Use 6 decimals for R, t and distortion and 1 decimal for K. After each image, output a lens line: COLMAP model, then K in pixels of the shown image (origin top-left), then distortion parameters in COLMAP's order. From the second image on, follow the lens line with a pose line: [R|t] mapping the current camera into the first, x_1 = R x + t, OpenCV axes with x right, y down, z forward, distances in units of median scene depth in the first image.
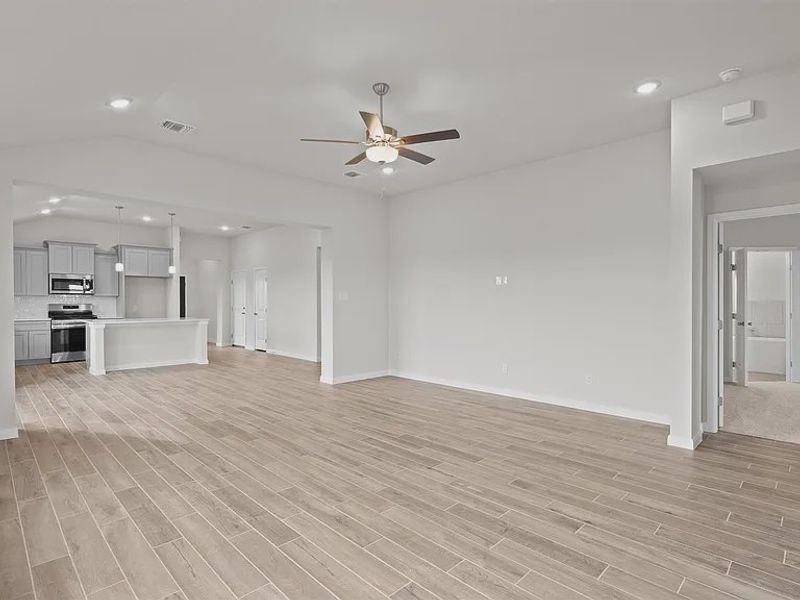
lens RADIAL K [[426.2, 0, 398.6], [0, 426.2, 303.1], [0, 0, 1]] dist [0.001345, 0.000923]
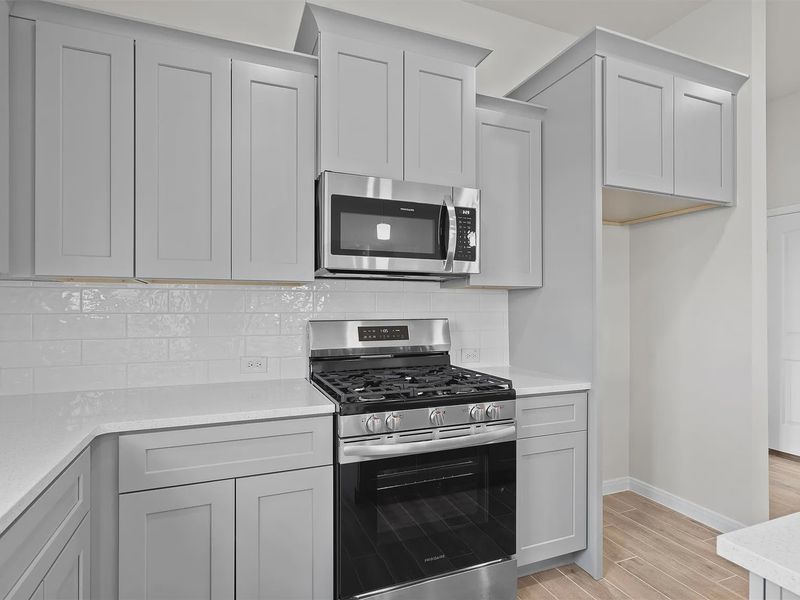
lens RADIAL K [[440.2, 0, 396.7], [0, 440.2, 304.8], [0, 0, 1]] dist [0.004412, 0.000839]
pose [[0.923773, -0.000730, -0.382939, -0.680232], [-0.002607, 0.999963, -0.008195, -0.004281], [0.382931, 0.008569, 0.923737, 0.791714]]
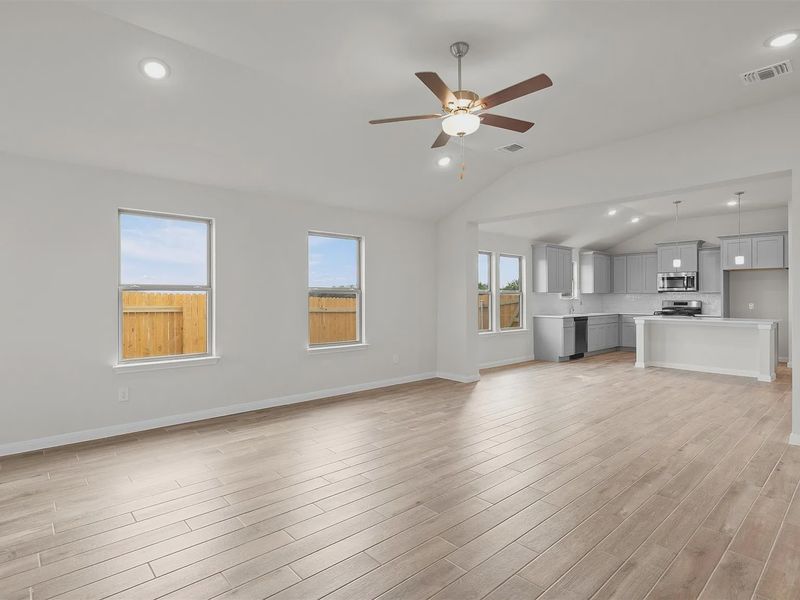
lens RADIAL K [[426.2, 0, 398.6], [0, 426.2, 303.1], [0, 0, 1]] dist [0.001345, 0.000923]
pose [[-0.046932, 0.013357, -0.998809, 0.322897], [-0.002869, 0.999905, 0.013507, -0.004102], [0.998894, 0.003500, -0.046889, 0.359560]]
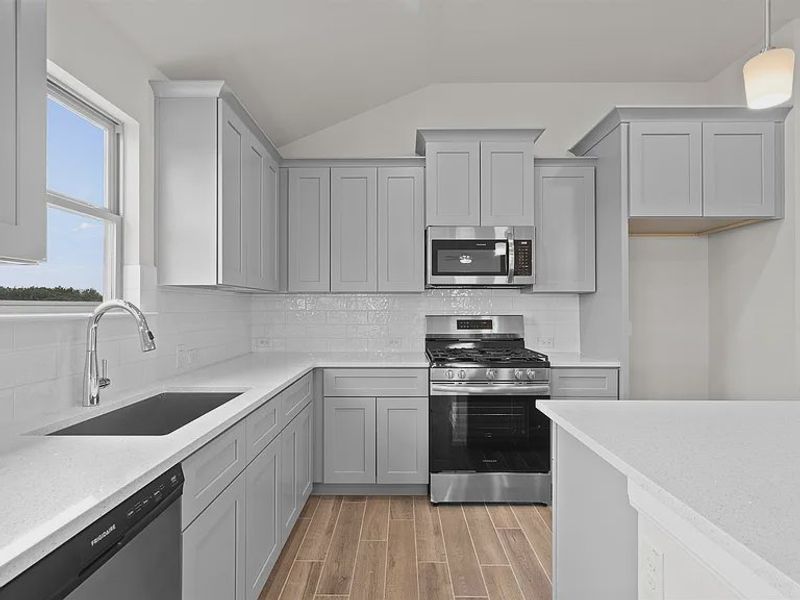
lens RADIAL K [[440.2, 0, 396.7], [0, 440.2, 304.8], [0, 0, 1]] dist [0.004412, 0.000839]
pose [[0.709489, -0.004885, -0.704699, -0.566982], [-0.001998, 0.999958, -0.008943, -0.003491], [0.704713, 0.007754, 0.709450, 0.708377]]
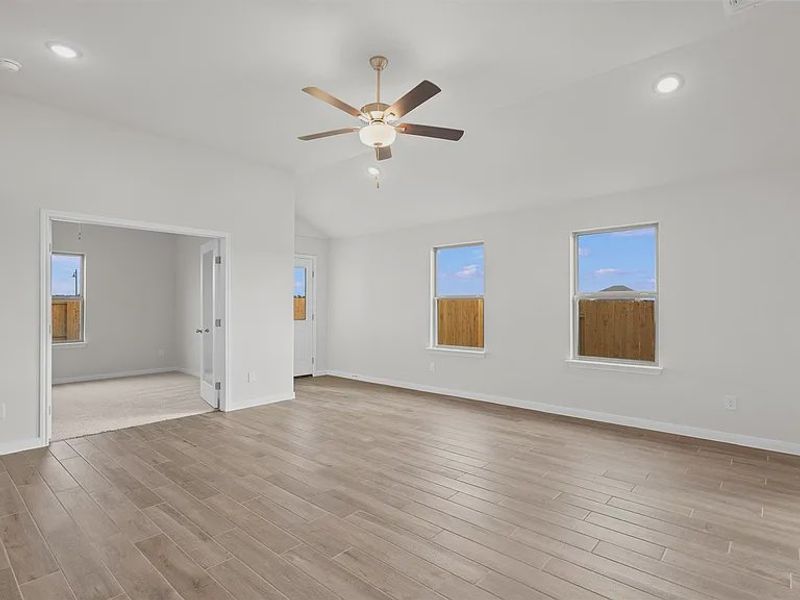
lens RADIAL K [[426.2, 0, 398.6], [0, 426.2, 303.1], [0, 0, 1]] dist [0.001345, 0.000923]
pose [[-0.997589, -0.001408, -0.069389, -0.008449], [-0.001166, 0.999993, -0.003529, -0.002621], [0.069393, -0.003439, -0.997583, 0.740137]]
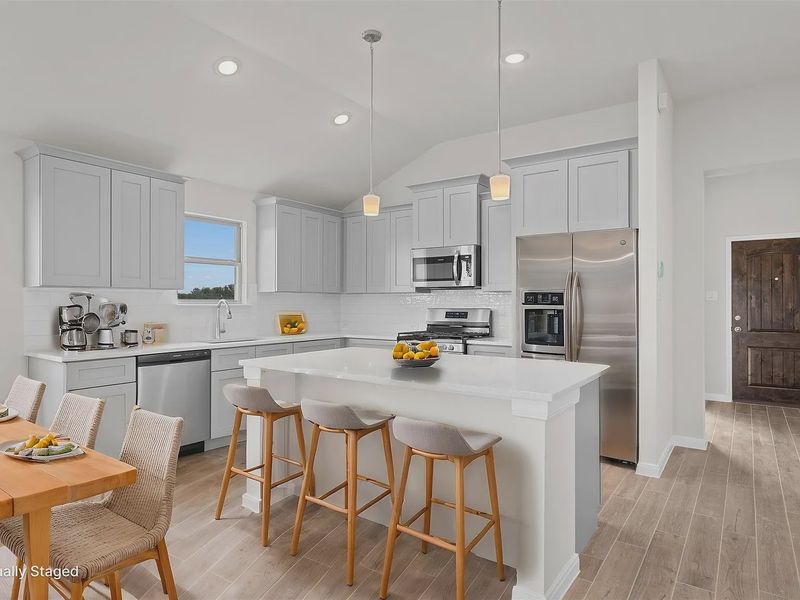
lens RADIAL K [[489.6, 0, 400.0], [0, 489.6, 300.0], [0, 0, 1]] dist [-0.000259, 0.000229]
pose [[0.176821, -0.002022, -0.984241, -0.226369], [-0.003973, 0.999988, -0.002768, -0.005996], [0.984235, 0.004400, 0.176811, 0.850474]]
